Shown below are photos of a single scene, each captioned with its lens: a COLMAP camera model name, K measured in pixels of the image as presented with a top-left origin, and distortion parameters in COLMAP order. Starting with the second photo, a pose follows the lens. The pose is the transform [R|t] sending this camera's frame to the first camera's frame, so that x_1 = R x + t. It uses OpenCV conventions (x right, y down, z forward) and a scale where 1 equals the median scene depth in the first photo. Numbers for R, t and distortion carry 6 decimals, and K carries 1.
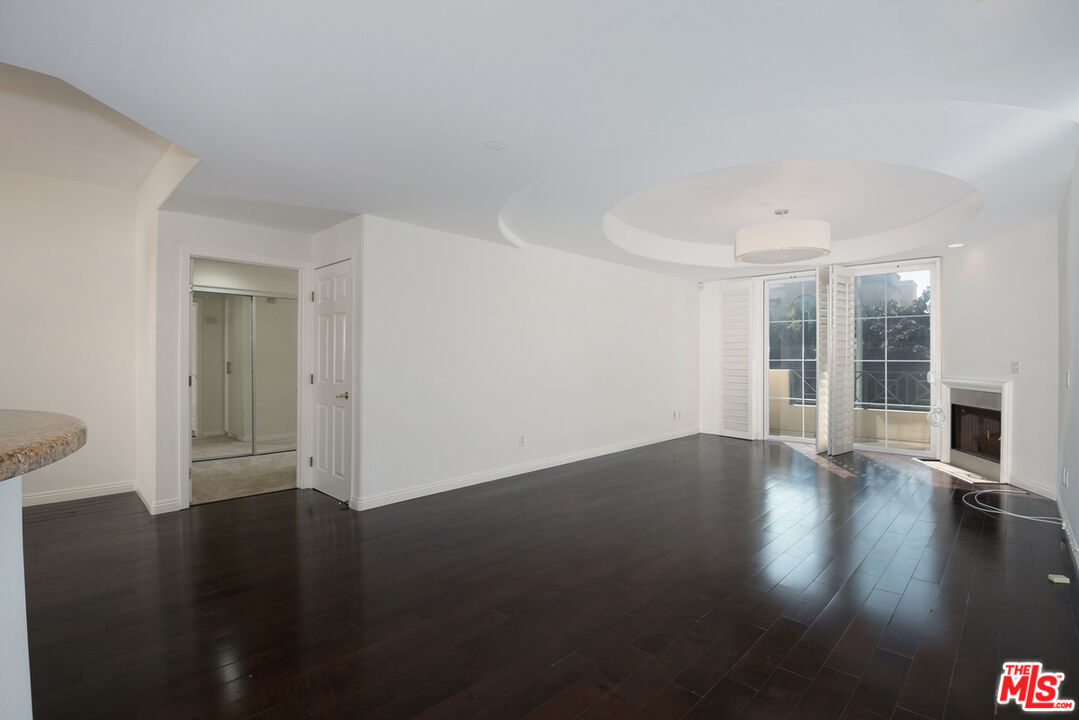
lens RADIAL K [[497.9, 0, 542.8], [0, 497.9, 361.5], [0, 0, 1]] dist [-0.000019, -0.020479]
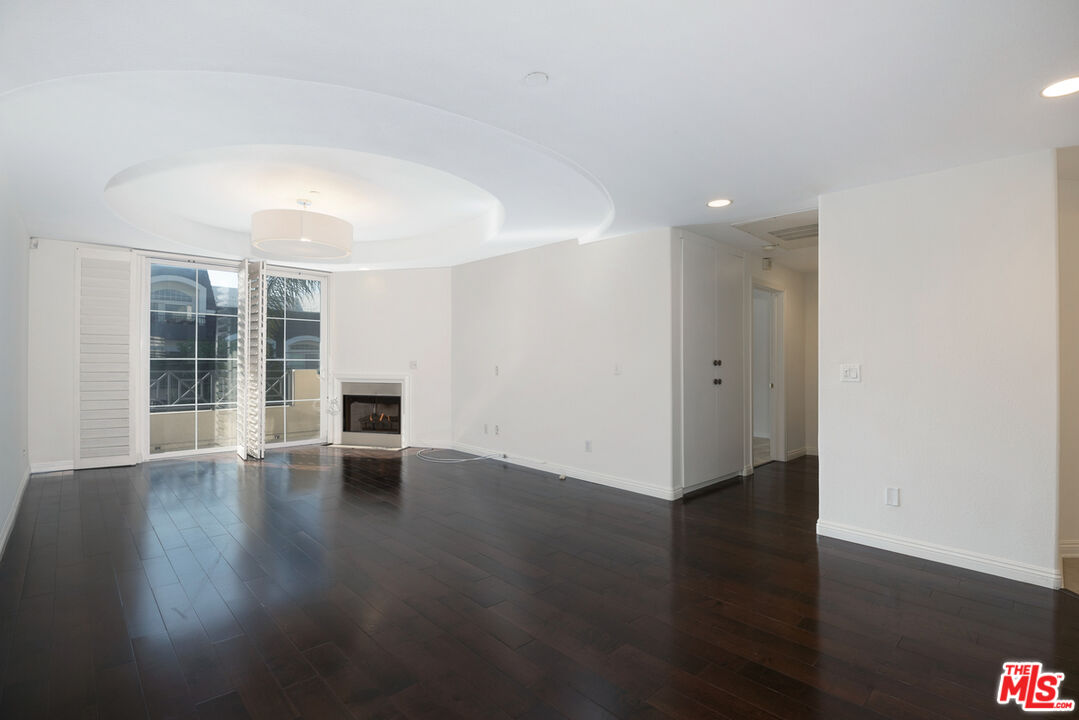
lens RADIAL K [[497.9, 0, 542.8], [0, 497.9, 361.5], [0, 0, 1]] dist [-0.000019, -0.020479]
pose [[0.042384, -0.005056, 0.999089, -0.378403], [-0.000557, 0.999987, 0.005085, -0.003783], [-0.999101, -0.000772, 0.042381, 0.455763]]
